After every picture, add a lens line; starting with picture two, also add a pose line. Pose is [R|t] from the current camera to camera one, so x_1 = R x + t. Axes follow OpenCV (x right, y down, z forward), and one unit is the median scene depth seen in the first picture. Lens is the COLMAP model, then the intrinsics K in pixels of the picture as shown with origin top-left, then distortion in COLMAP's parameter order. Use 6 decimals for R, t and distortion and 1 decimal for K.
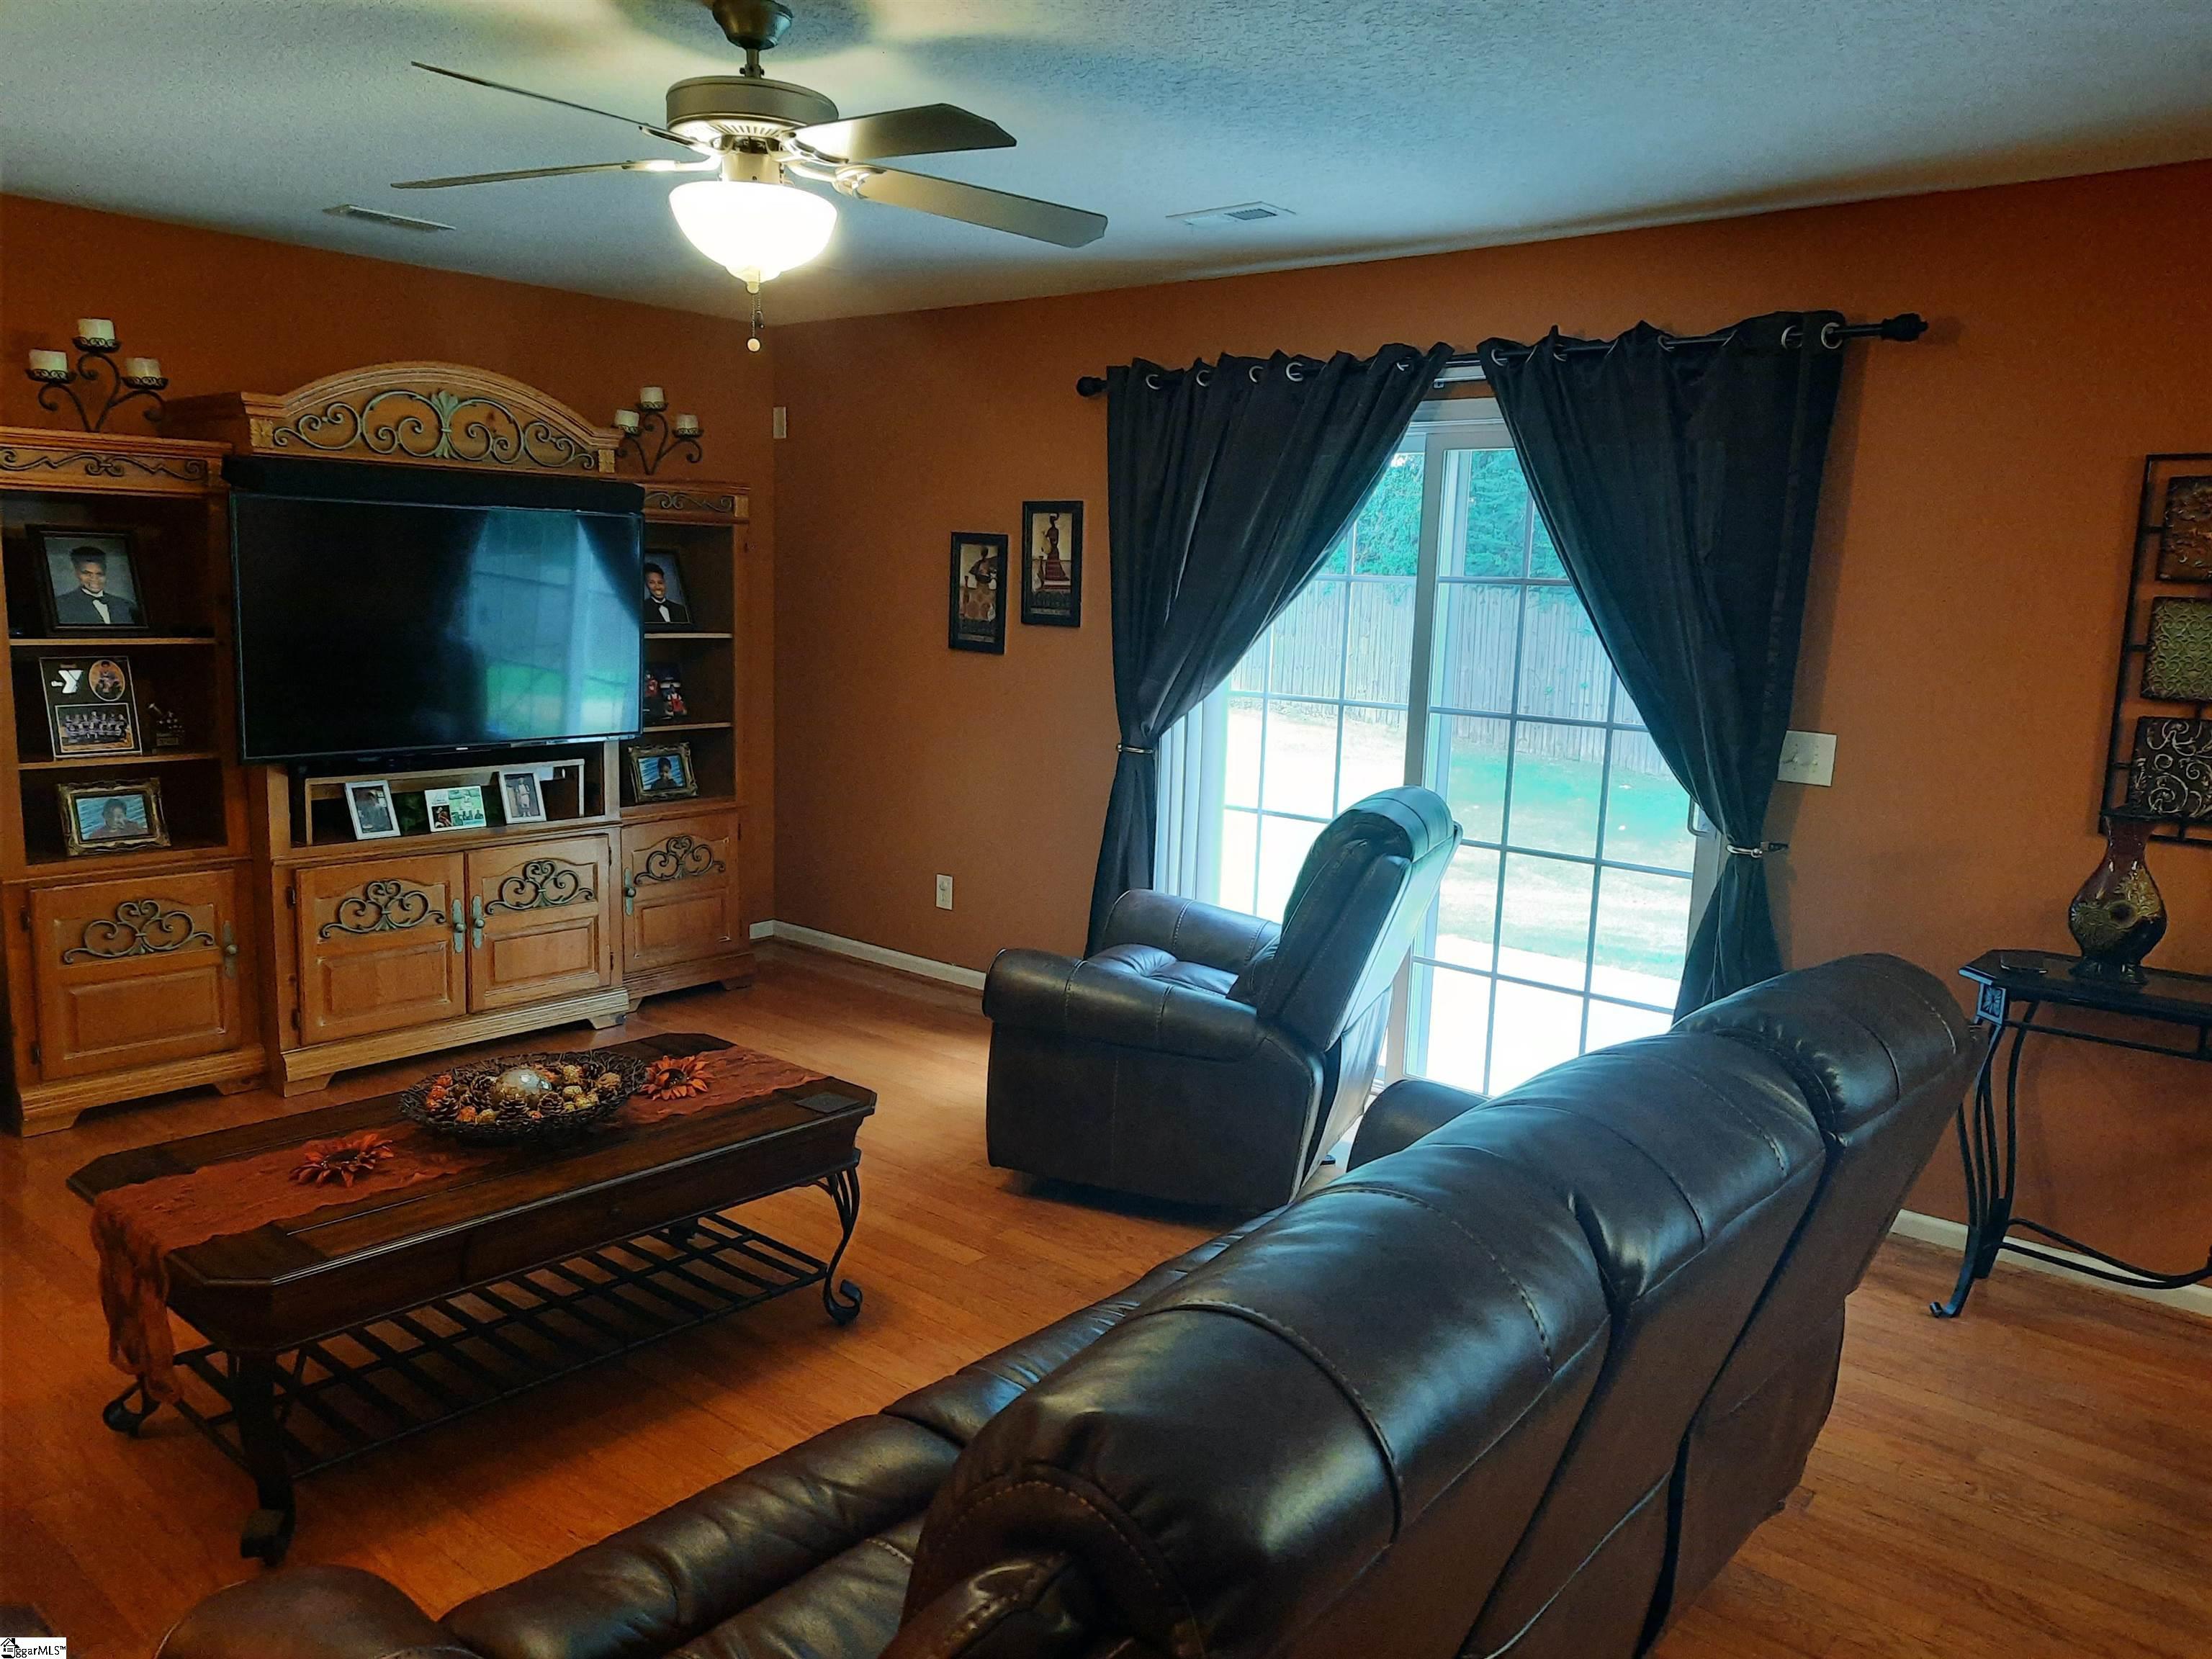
lens RADIAL K [[1626.1, 0, 1102.5], [0, 1626.1, 821.8], [0, 0, 1]] dist [0.028629, -0.026916]
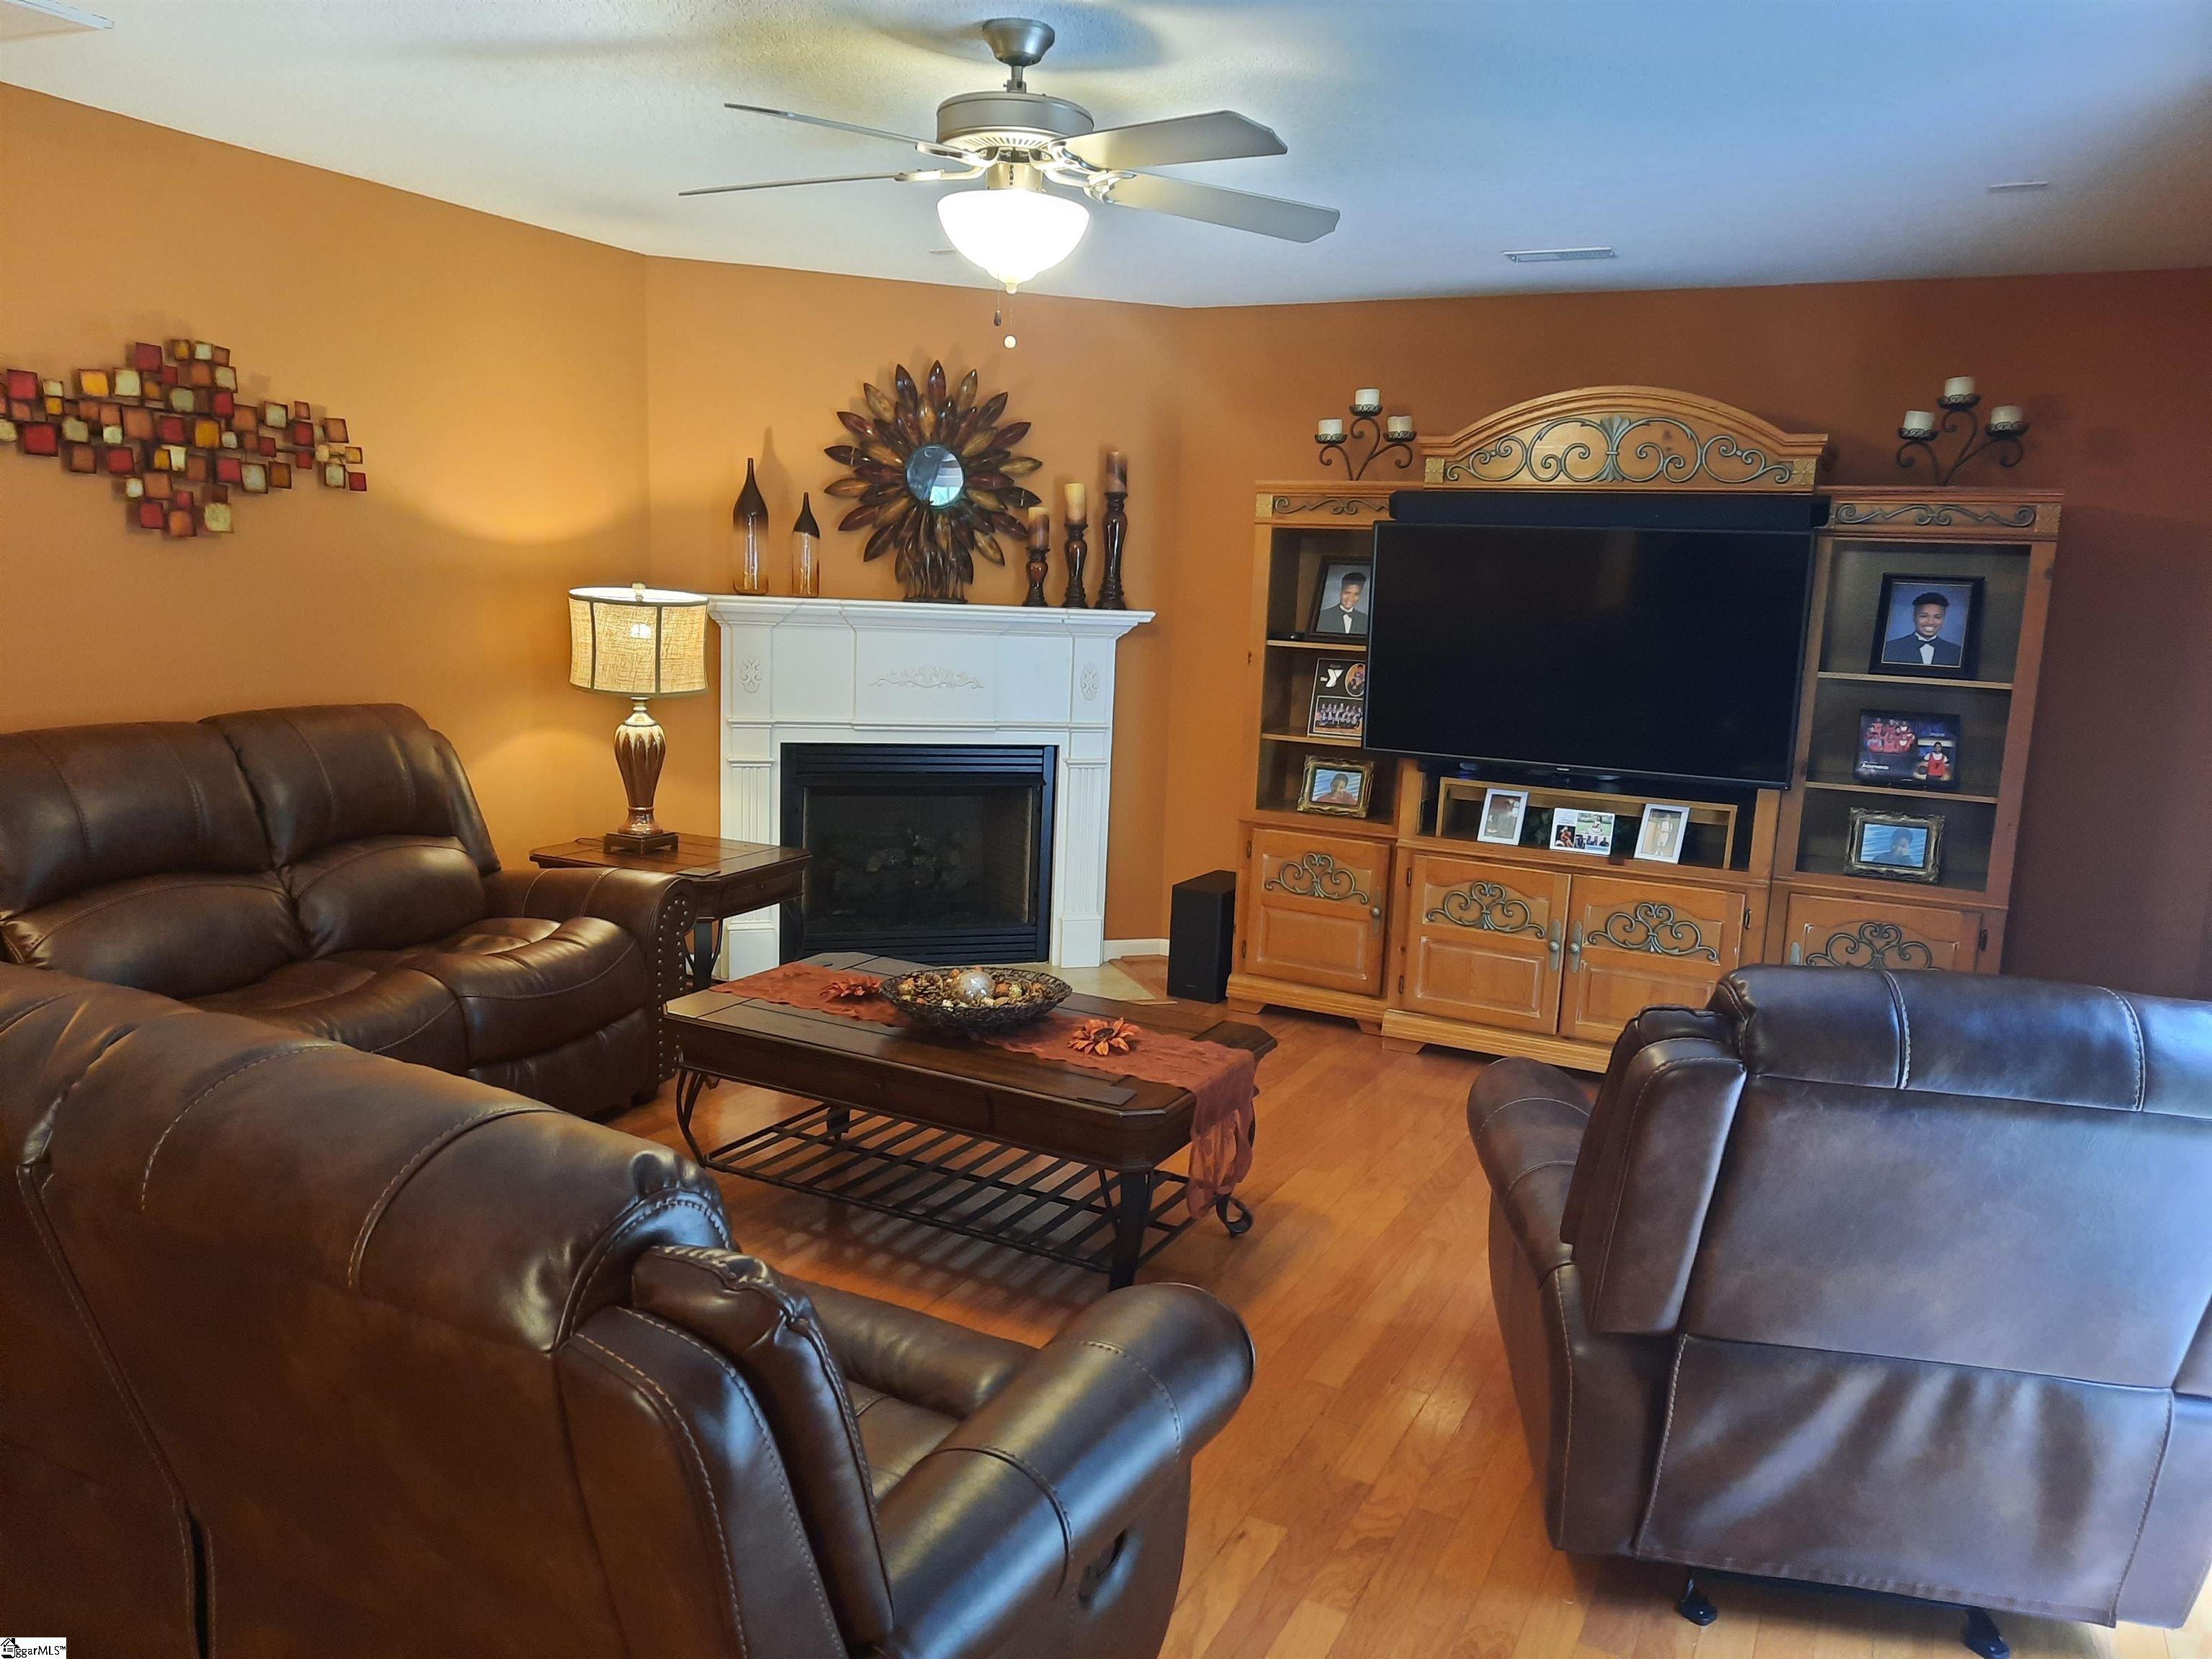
lens RADIAL K [[1626.1, 0, 1104.4], [0, 1626.1, 841.4], [0, 0, 1]] dist [0.028629, -0.026916]
pose [[0.222991, 0.144432, -0.964061, 0.537188], [-0.177027, 0.978519, 0.105651, -0.059542], [0.958612, 0.147106, 0.243770, 0.505155]]
